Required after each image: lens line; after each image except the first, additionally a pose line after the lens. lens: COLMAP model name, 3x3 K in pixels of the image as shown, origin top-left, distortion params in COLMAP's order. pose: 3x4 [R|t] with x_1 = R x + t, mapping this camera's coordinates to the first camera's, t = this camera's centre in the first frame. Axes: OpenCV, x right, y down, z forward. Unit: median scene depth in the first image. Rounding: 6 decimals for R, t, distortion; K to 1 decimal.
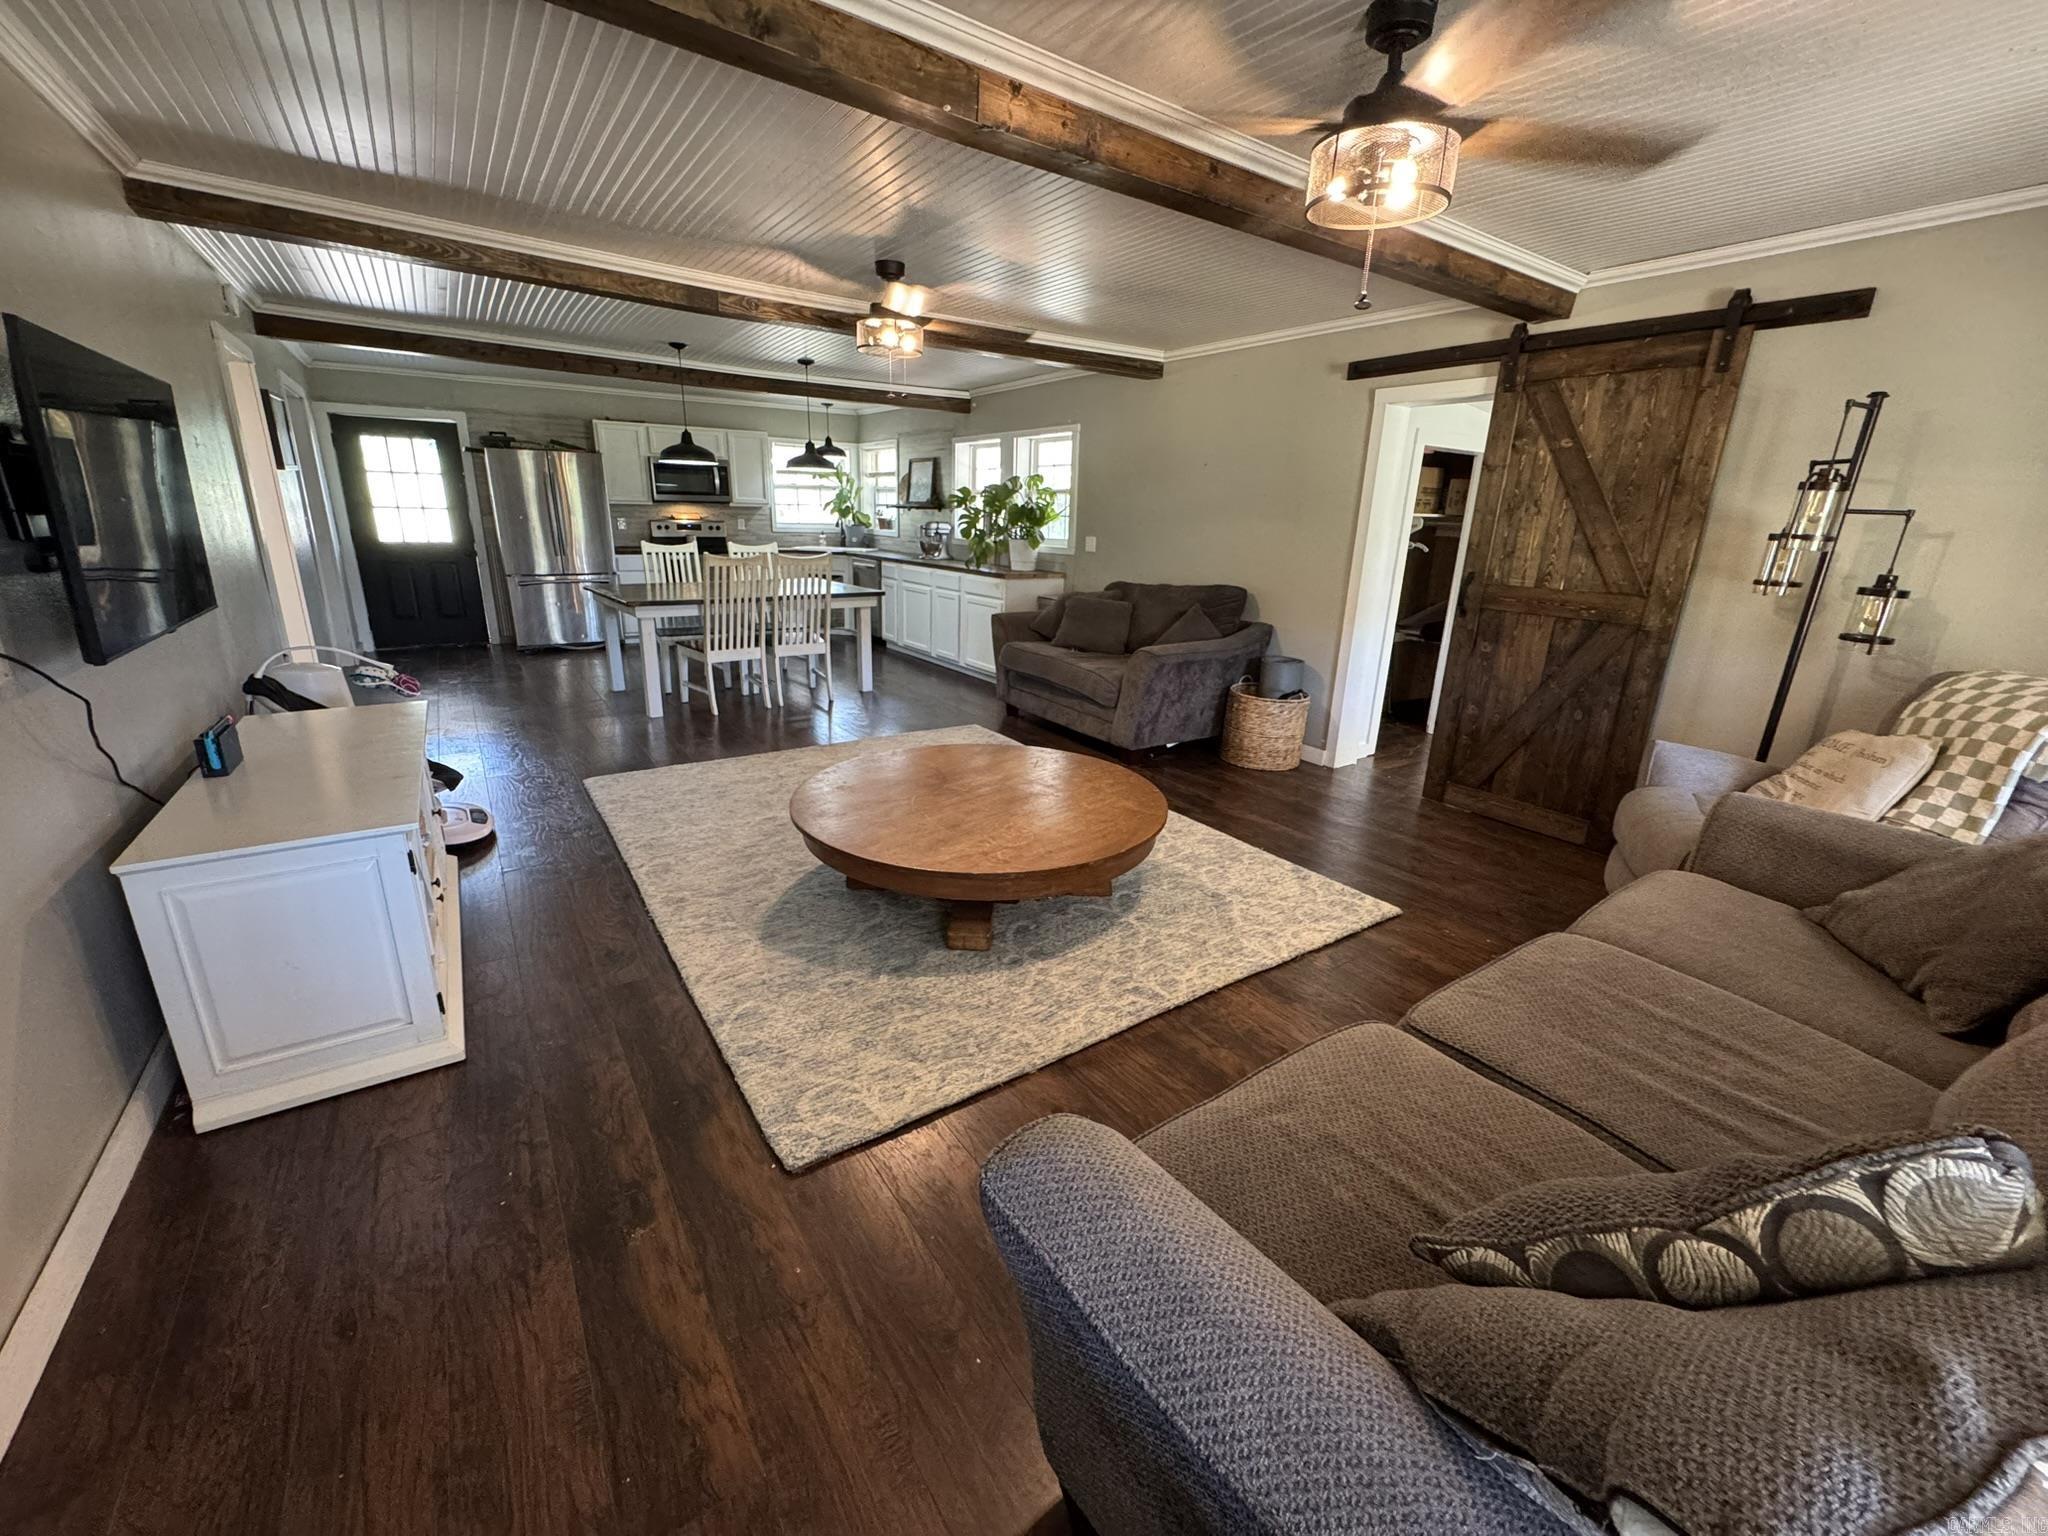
lens RADIAL K [[820.0, 0, 1022.4], [0, 820.0, 763.0], [0, 0, 1]] dist [-0.002535, 0.000218]
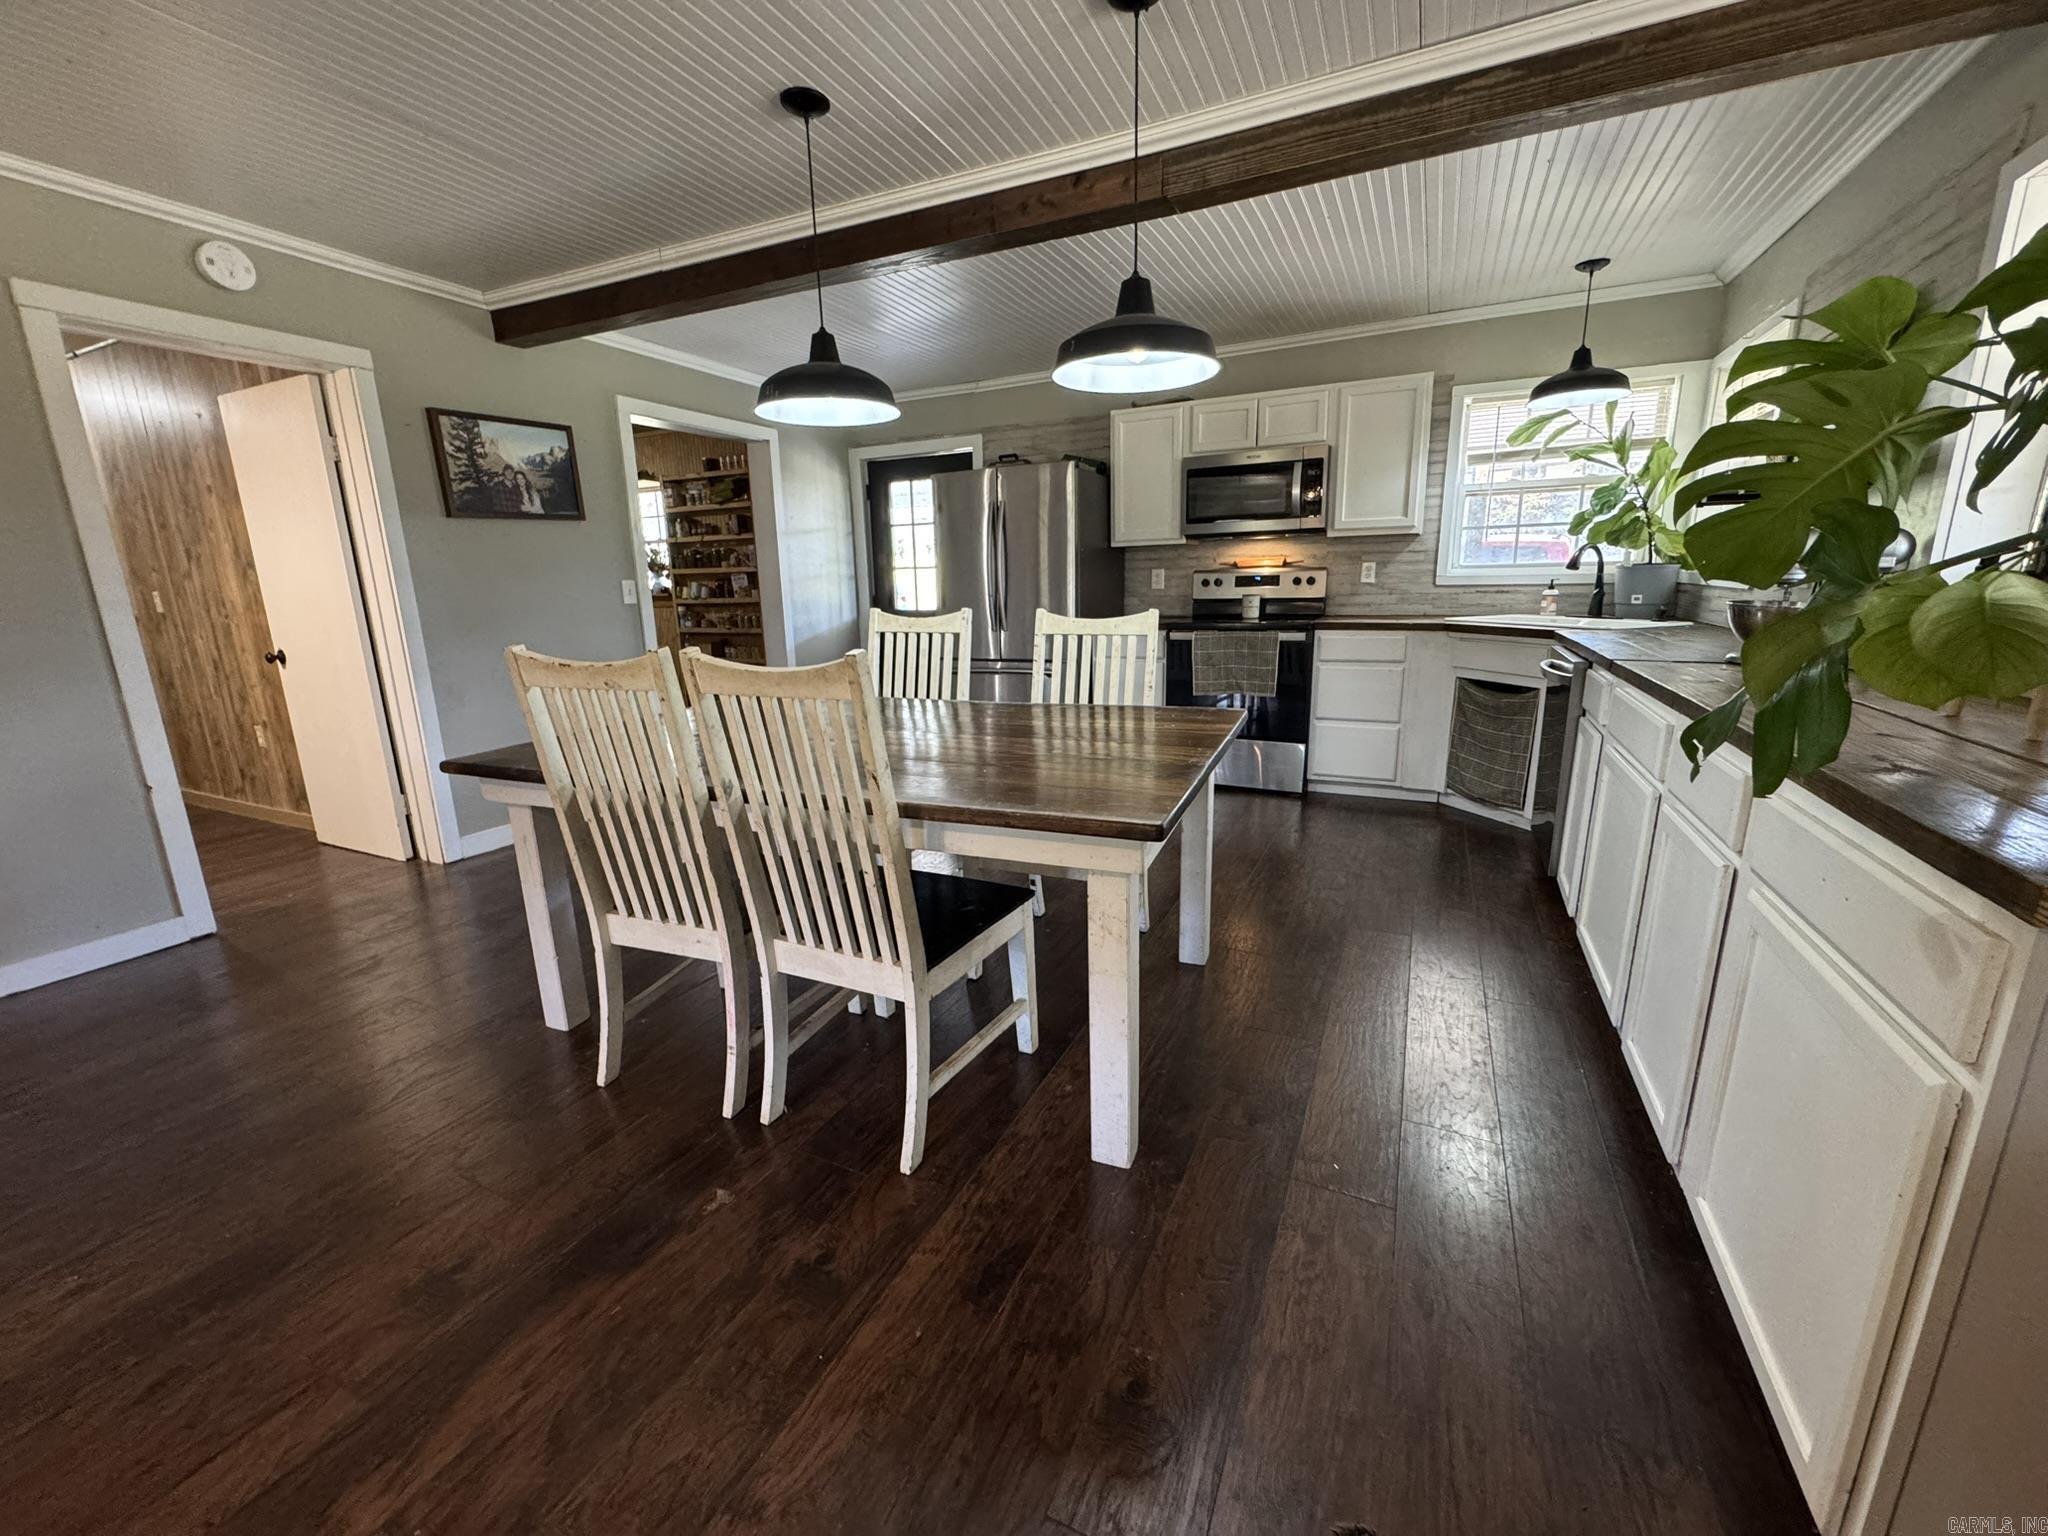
lens RADIAL K [[820.0, 0, 1019.6], [0, 820.0, 764.0], [0, 0, 1]] dist [-0.002535, 0.000218]
pose [[0.493630, 0.157376, -0.855314, 0.004333], [-0.218720, 0.974345, 0.053047, -0.321871], [0.841719, 0.160888, 0.515387, 1.190716]]
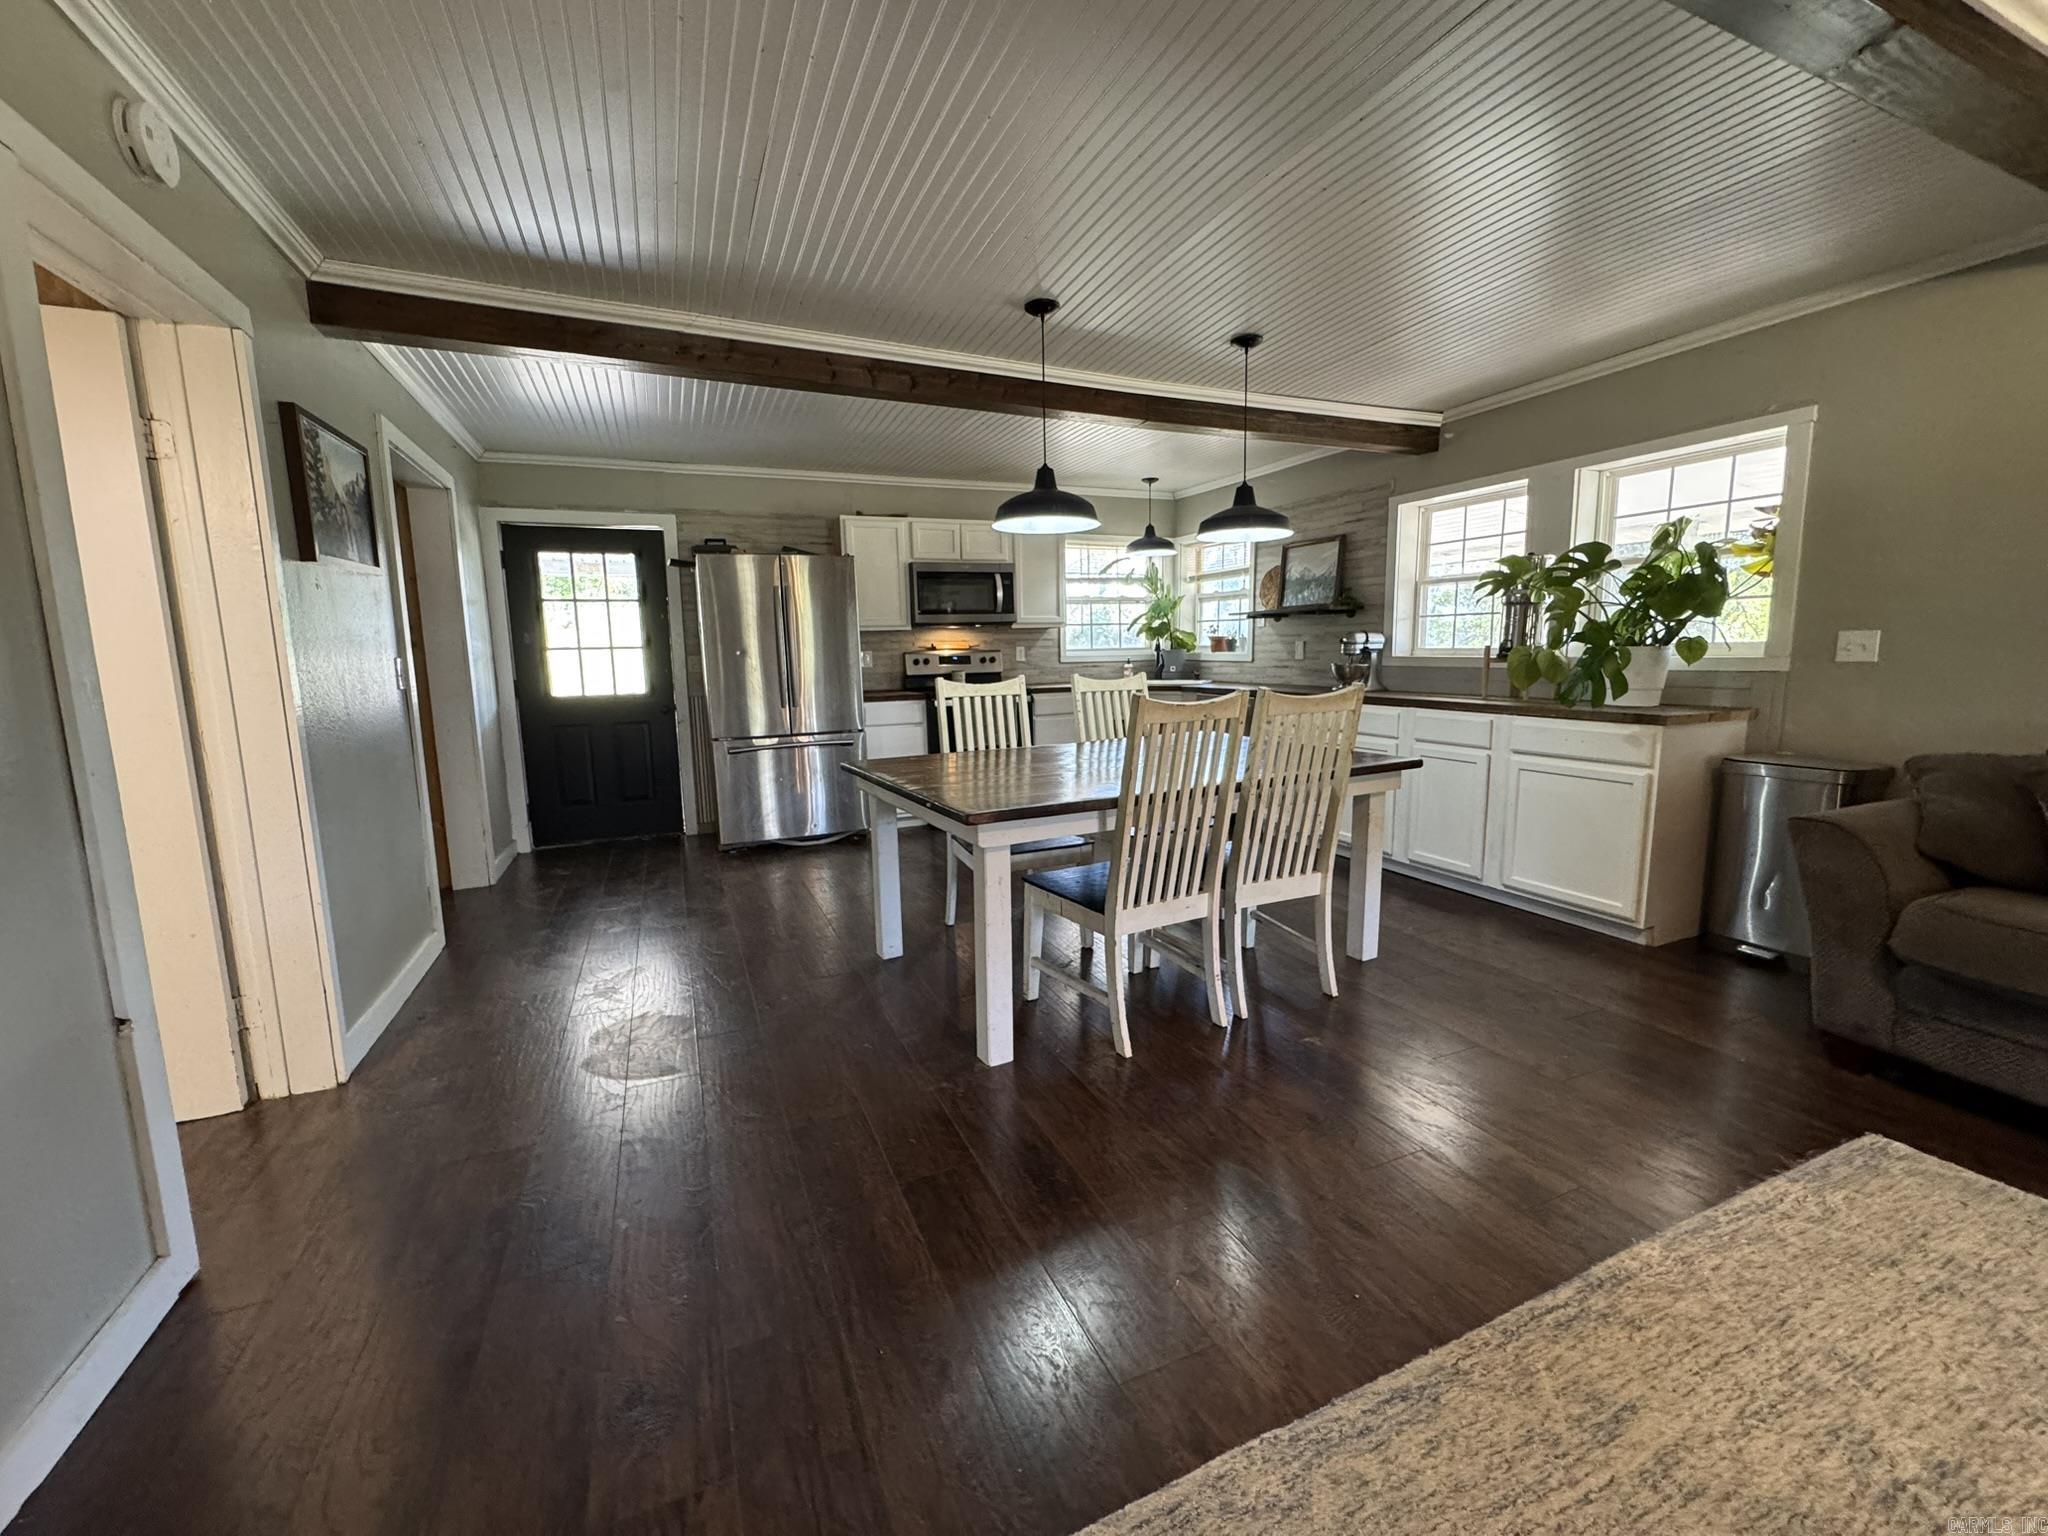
lens RADIAL K [[820.0, 0, 1021.5], [0, 820.0, 762.0], [0, 0, 1]] dist [-0.002535, 0.000218]
pose [[0.981265, -0.021434, -0.191468, -0.431692], [-0.009424, 0.987263, -0.158815, -0.180809], [0.192433, 0.157644, 0.968565, 0.685059]]
